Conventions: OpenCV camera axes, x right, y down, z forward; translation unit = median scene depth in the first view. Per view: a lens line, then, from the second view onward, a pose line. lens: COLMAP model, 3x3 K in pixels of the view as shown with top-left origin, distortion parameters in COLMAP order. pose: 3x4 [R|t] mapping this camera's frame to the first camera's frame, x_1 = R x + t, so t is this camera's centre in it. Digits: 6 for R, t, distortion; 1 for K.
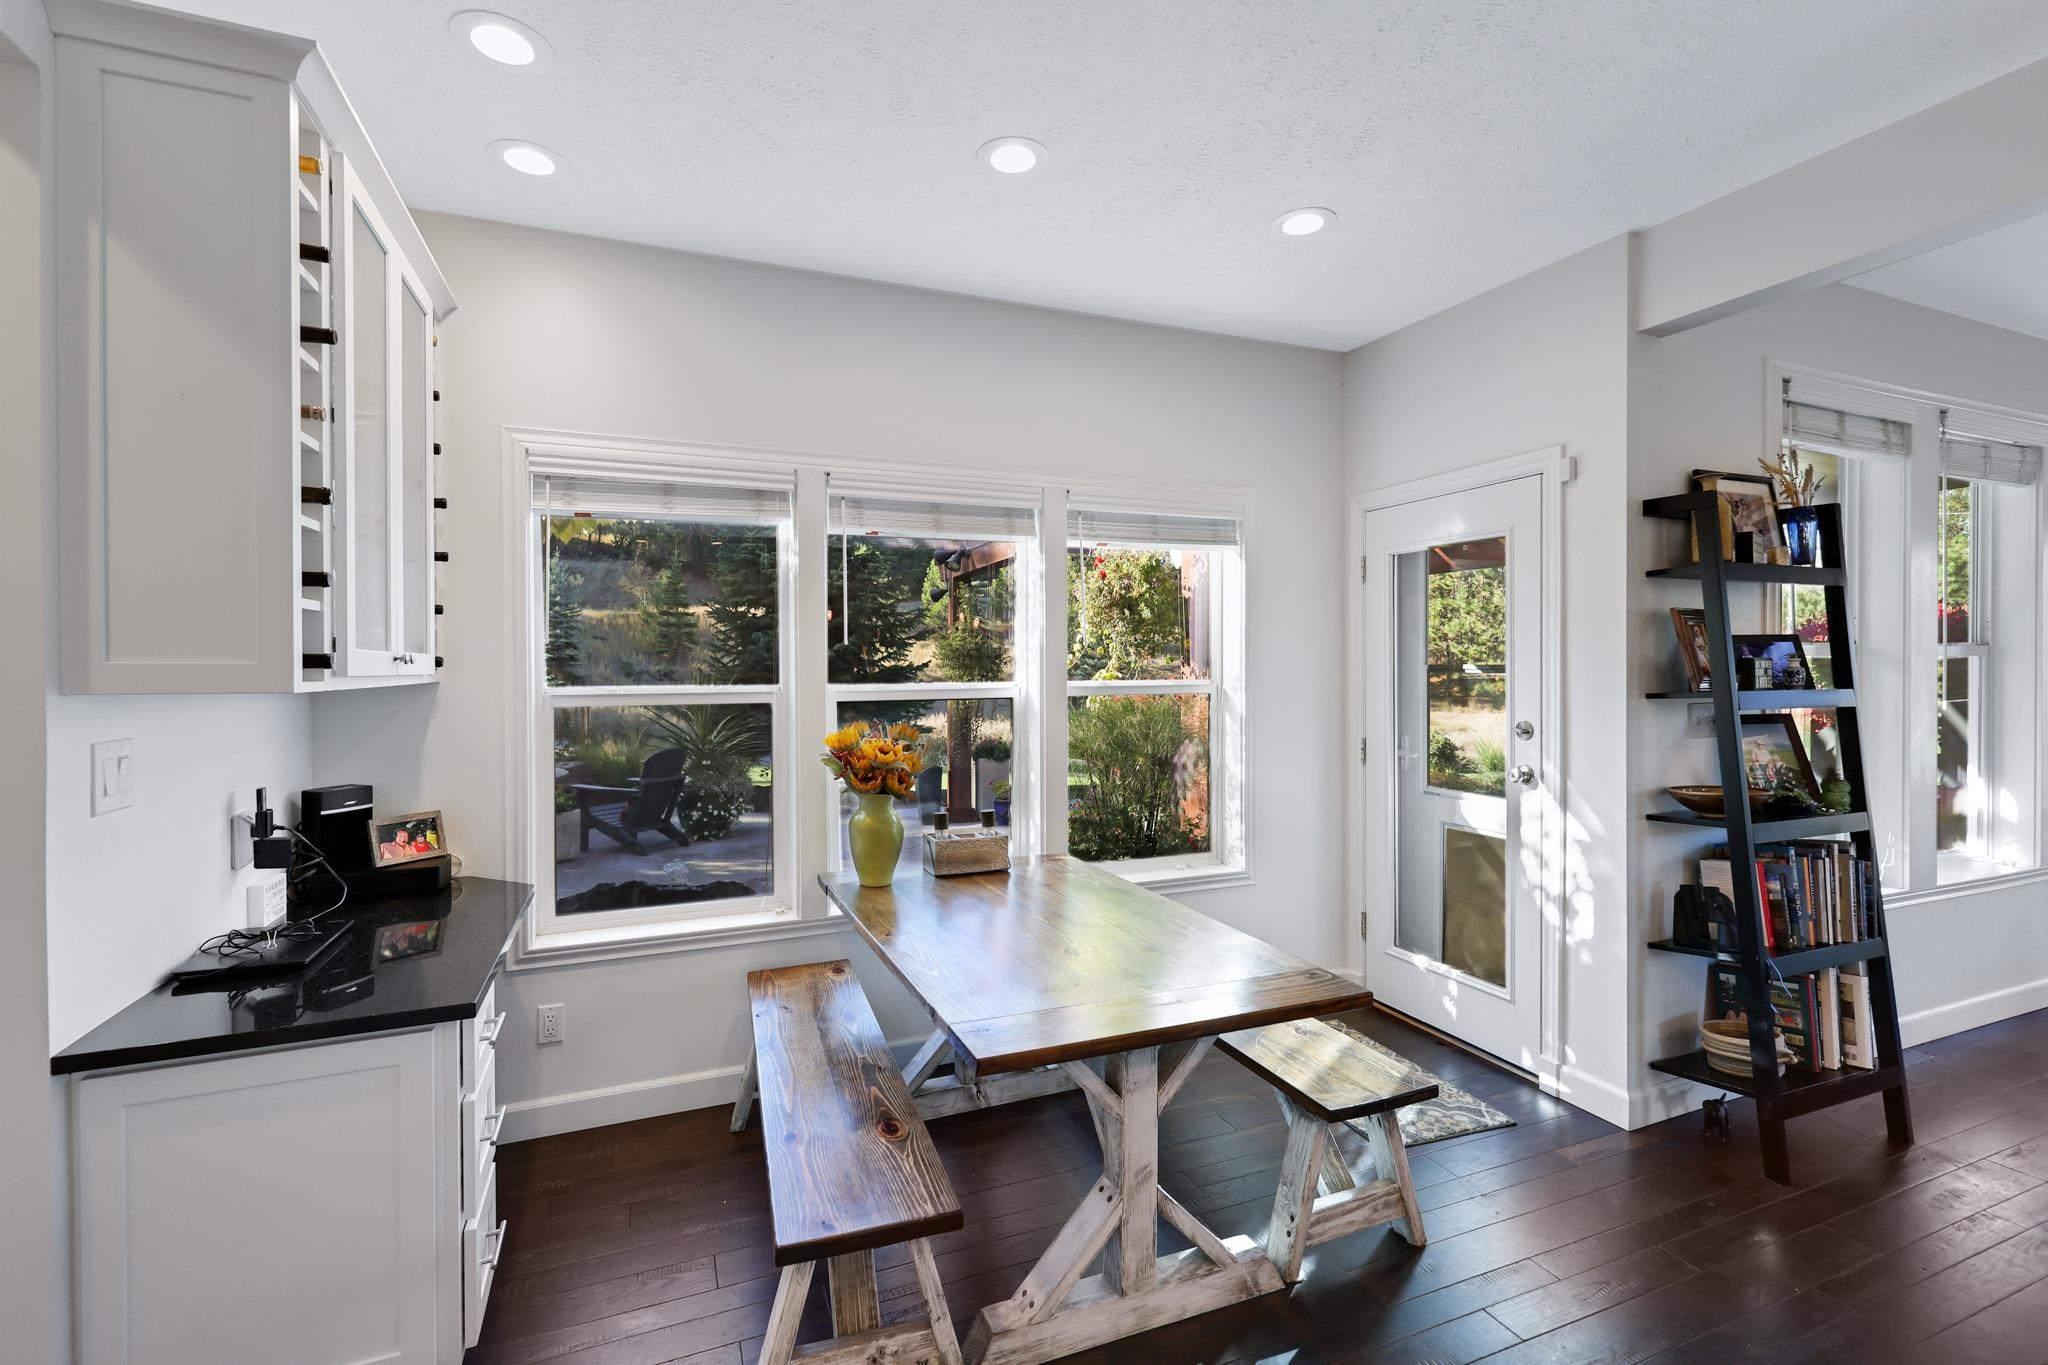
lens RADIAL K [[891.5, 0, 1029.3], [0, 891.5, 663.8], [0, 0, 1]] dist [0.000742, -0.001629]
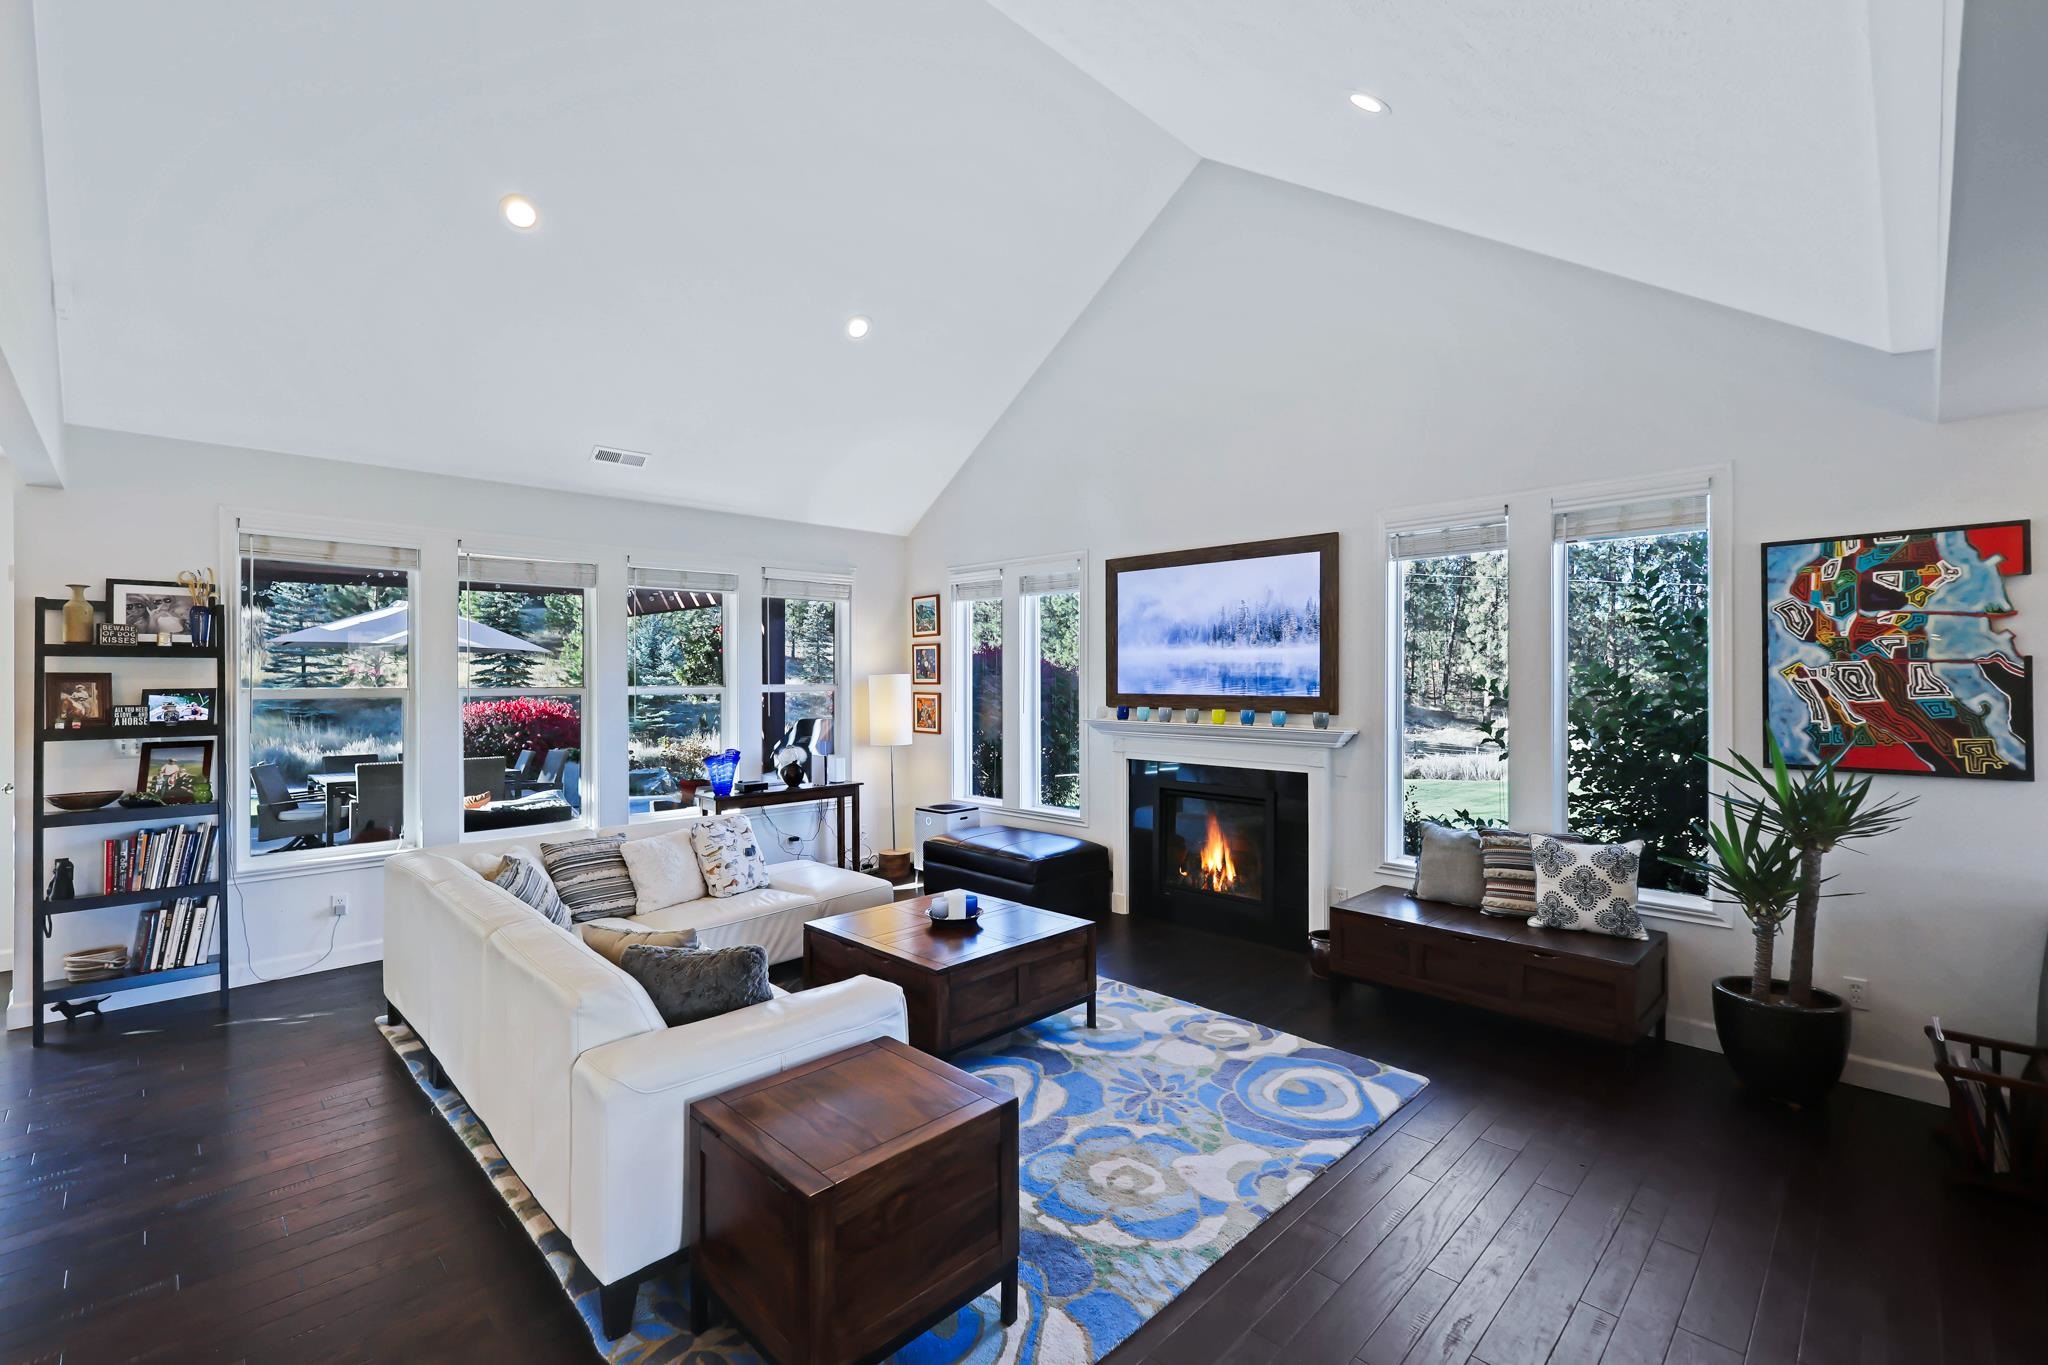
lens RADIAL K [[891.5, 0, 1013.8], [0, 891.5, 674.2], [0, 0, 1]] dist [0.000742, -0.001629]
pose [[0.921877, 0.003226, 0.387469, 1.549383], [-0.000786, 0.999979, -0.006455, -0.049566], [-0.387482, 0.005647, 0.921860, -0.947722]]
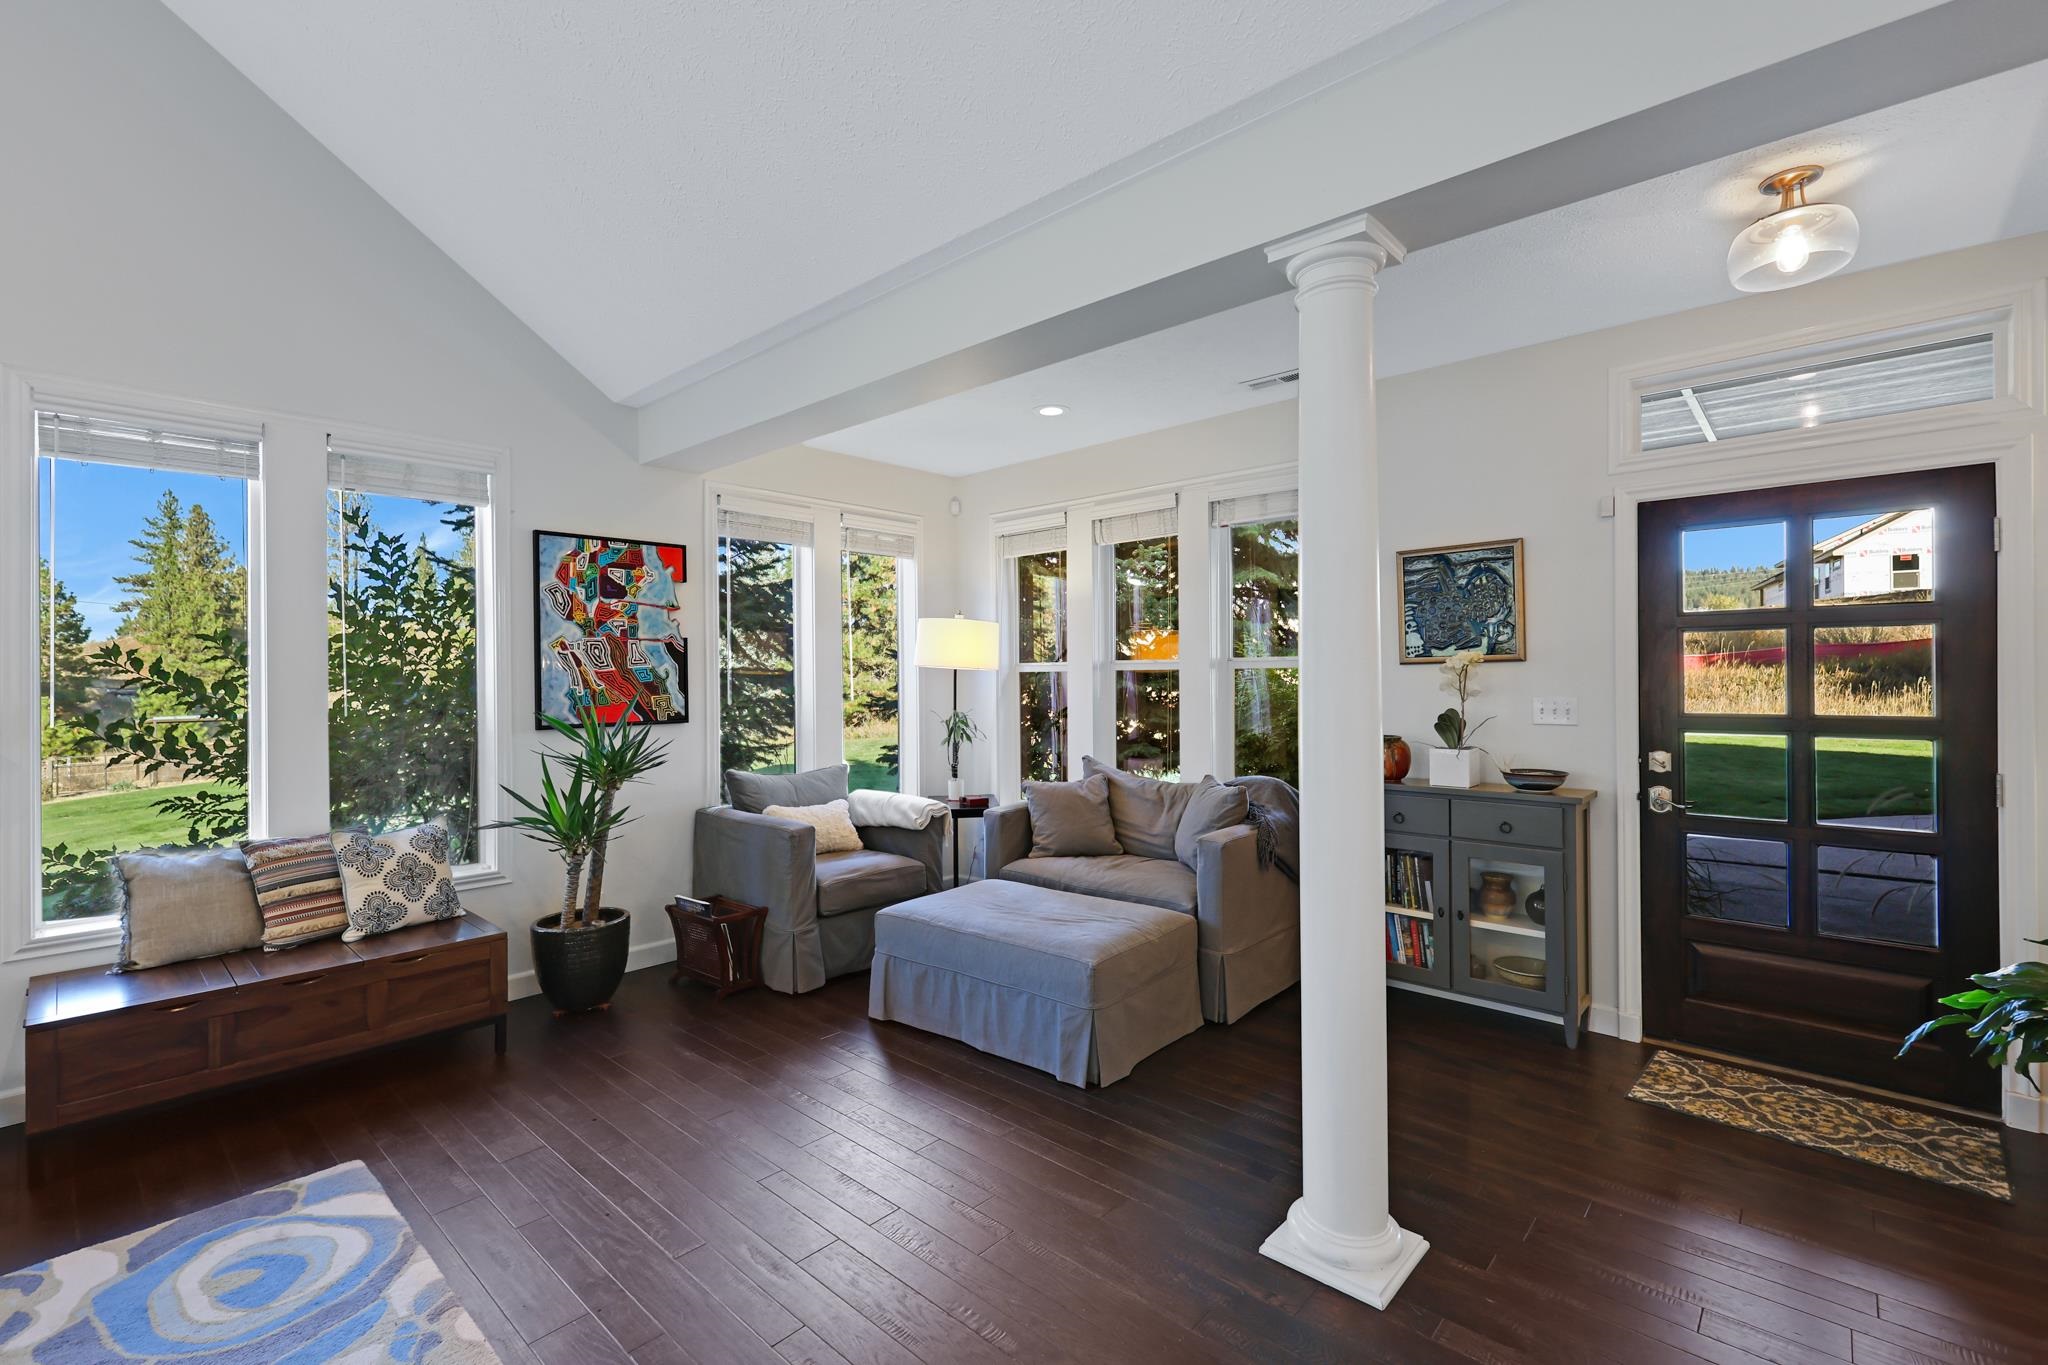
lens RADIAL K [[891.5, 0, 1019.1], [0, 891.5, 678.7], [0, 0, 1]] dist [0.000742, -0.001629]
pose [[-0.440127, 0.007503, 0.897904, 1.409257], [0.011963, 0.999925, -0.002492, 0.004278], [-0.897856, 0.009645, -0.440183, -0.265715]]
